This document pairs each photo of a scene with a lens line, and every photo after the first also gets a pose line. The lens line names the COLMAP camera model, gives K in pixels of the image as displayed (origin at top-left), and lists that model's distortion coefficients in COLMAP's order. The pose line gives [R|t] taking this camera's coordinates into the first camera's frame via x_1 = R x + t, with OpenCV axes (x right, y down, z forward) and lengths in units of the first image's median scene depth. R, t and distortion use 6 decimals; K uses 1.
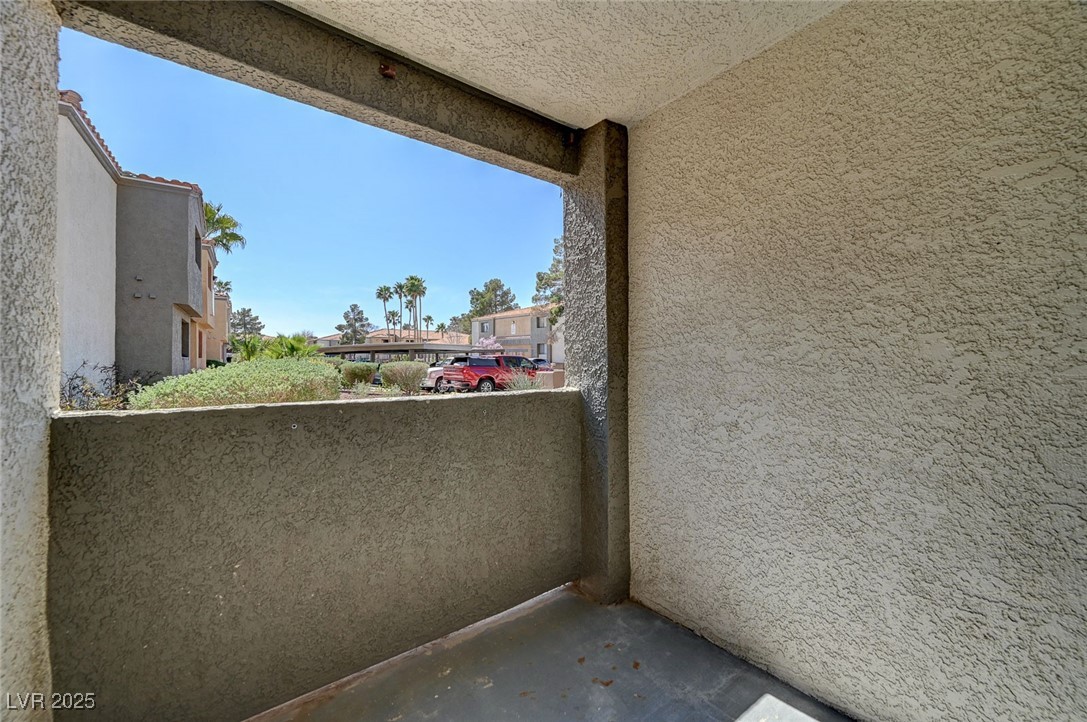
lens RADIAL K [[428.8, 0, 544.9], [0, 428.8, 361.2], [0, 0, 1]] dist [-0.001510, 0.000166]
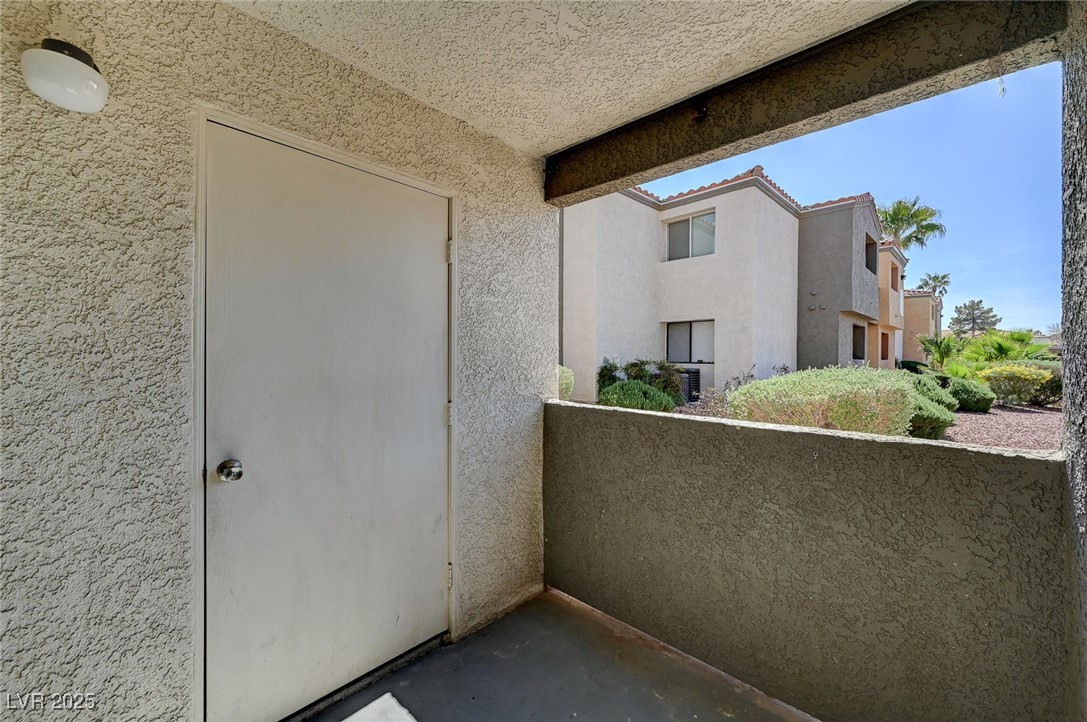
lens RADIAL K [[429.0, 0, 541.4], [0, 429.0, 364.4], [0, 0, 1]] dist [-0.000592, 0.000027]
pose [[0.166126, 0.018474, -0.985931, 0.654251], [-0.010623, 0.999800, 0.016944, -0.064768], [0.986047, 0.007659, 0.166289, 0.447801]]
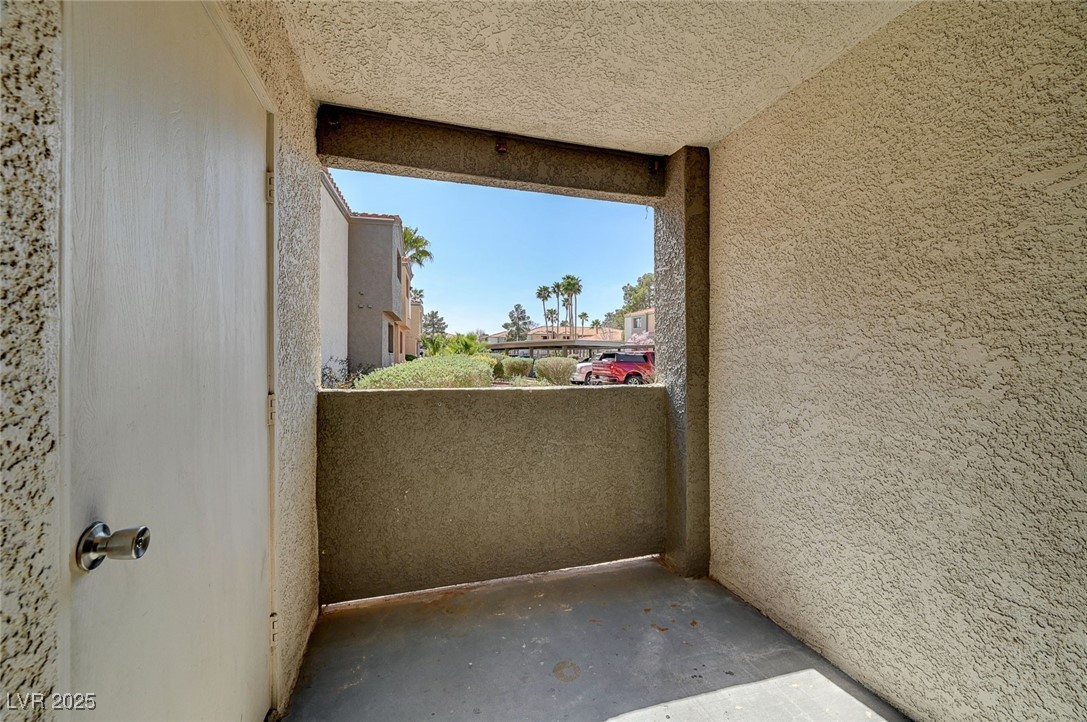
lens RADIAL K [[428.8, 0, 544.9], [0, 428.8, 361.2], [0, 0, 1]] dist [-0.001510, 0.000166]
pose [[0.937061, 0.008614, -0.349059, 0.249688], [-0.005093, 0.999926, 0.011005, -0.013329], [0.349128, -0.008534, 0.937036, -0.239668]]
